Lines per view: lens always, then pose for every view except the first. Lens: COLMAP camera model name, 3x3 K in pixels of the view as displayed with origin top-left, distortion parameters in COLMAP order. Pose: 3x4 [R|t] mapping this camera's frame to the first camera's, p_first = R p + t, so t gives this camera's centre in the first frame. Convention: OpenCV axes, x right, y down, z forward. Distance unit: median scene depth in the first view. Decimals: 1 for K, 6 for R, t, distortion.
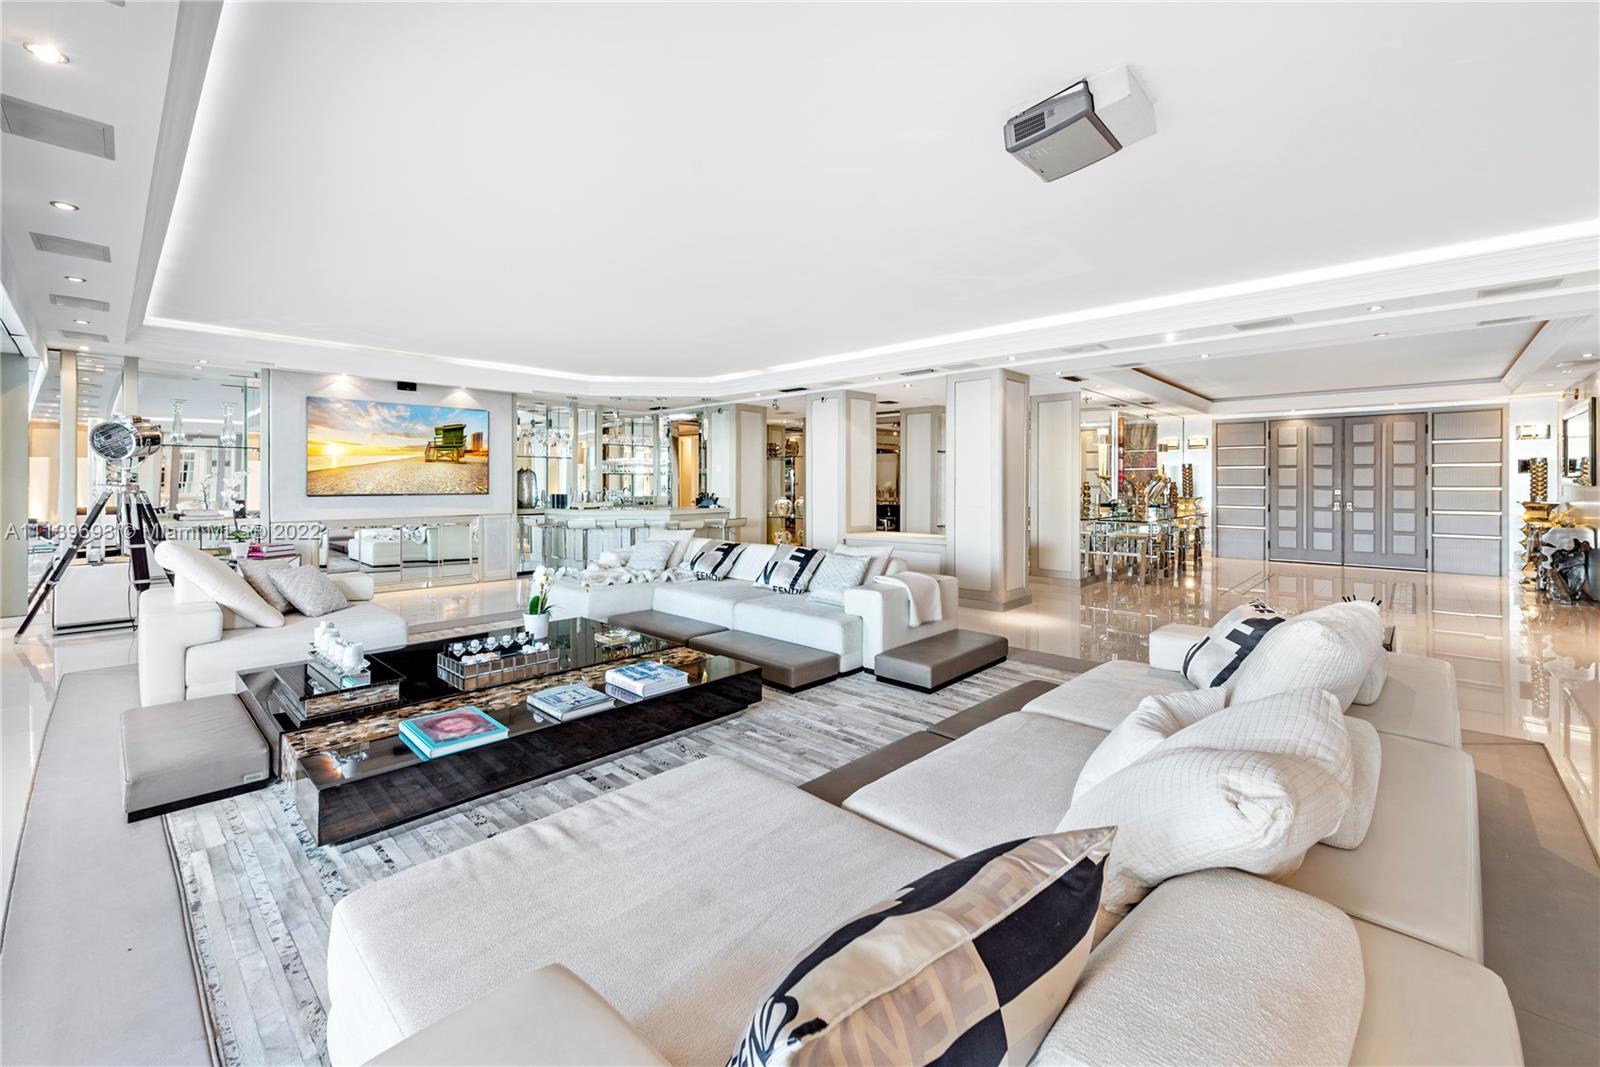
lens RADIAL K [[651.7, 0, 792.4], [0, 651.7, 494.4], [0, 0, 1]] dist [0.000202, -0.000173]
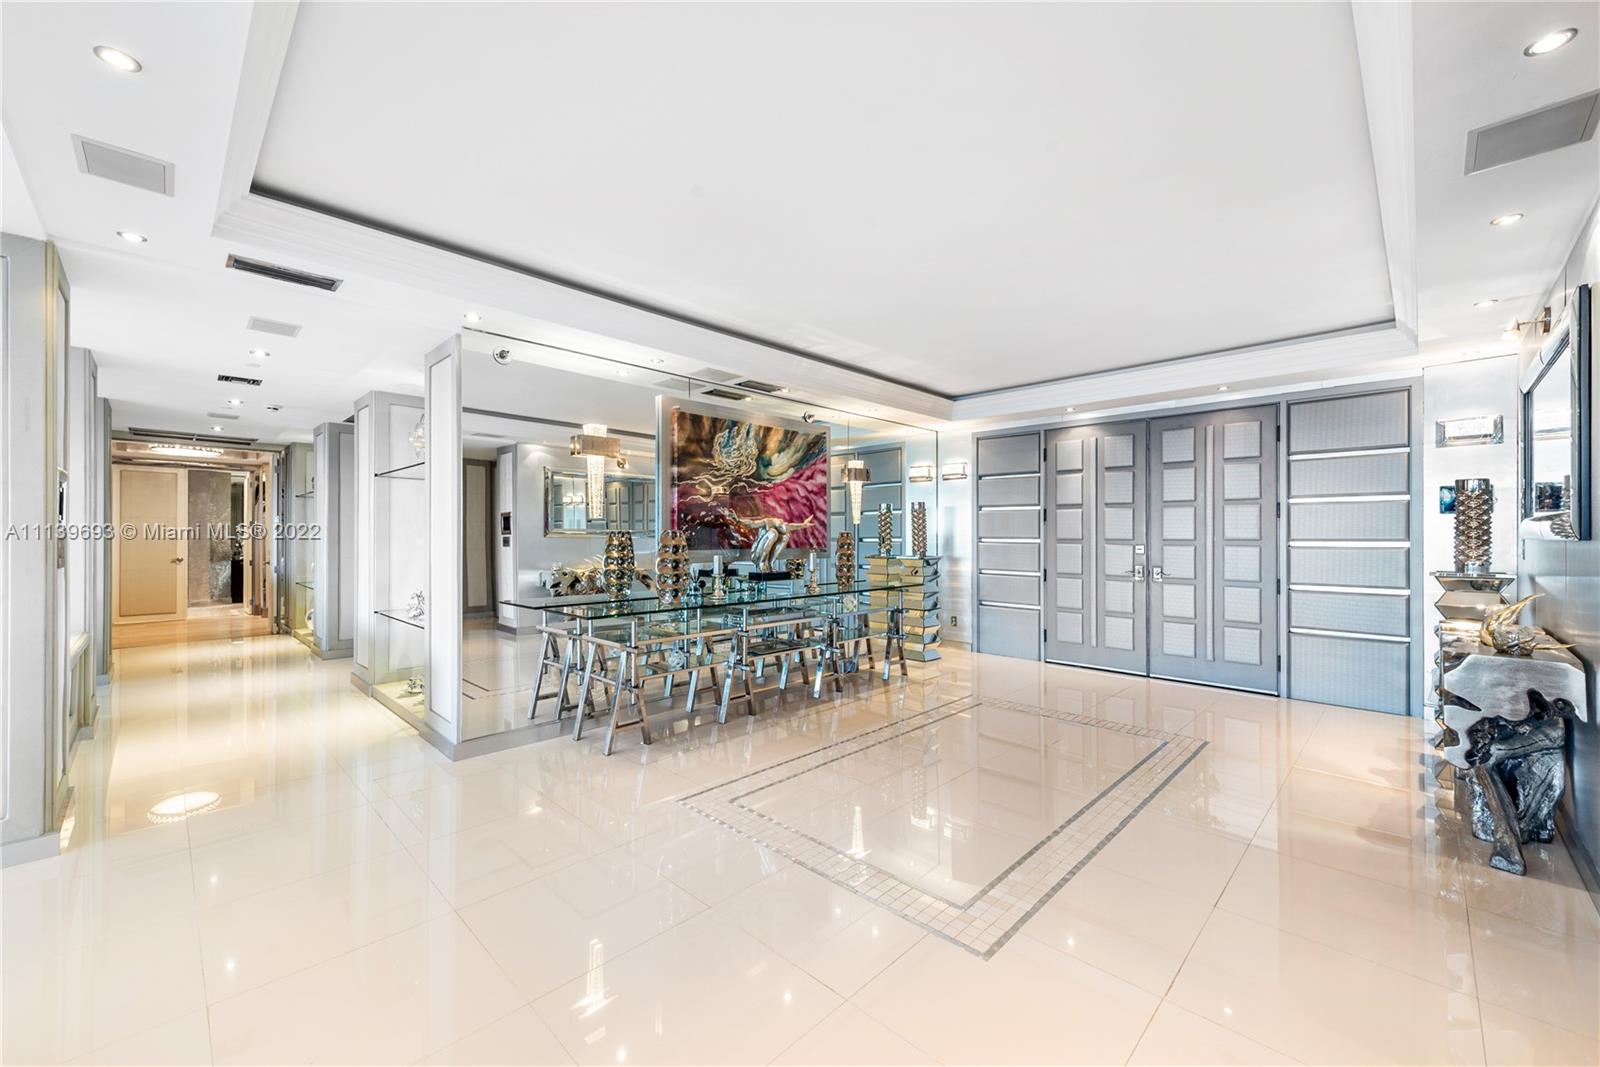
lens RADIAL K [[628.3, 0, 800.4], [0, 628.3, 543.3], [0, 0, 1]] dist [0.000158, -0.000246]
pose [[0.999892, 0.000661, -0.014661, 0.613235], [-0.000727, 0.999990, -0.004471, -0.006696], [0.014658, 0.004481, 0.999883, 0.495175]]
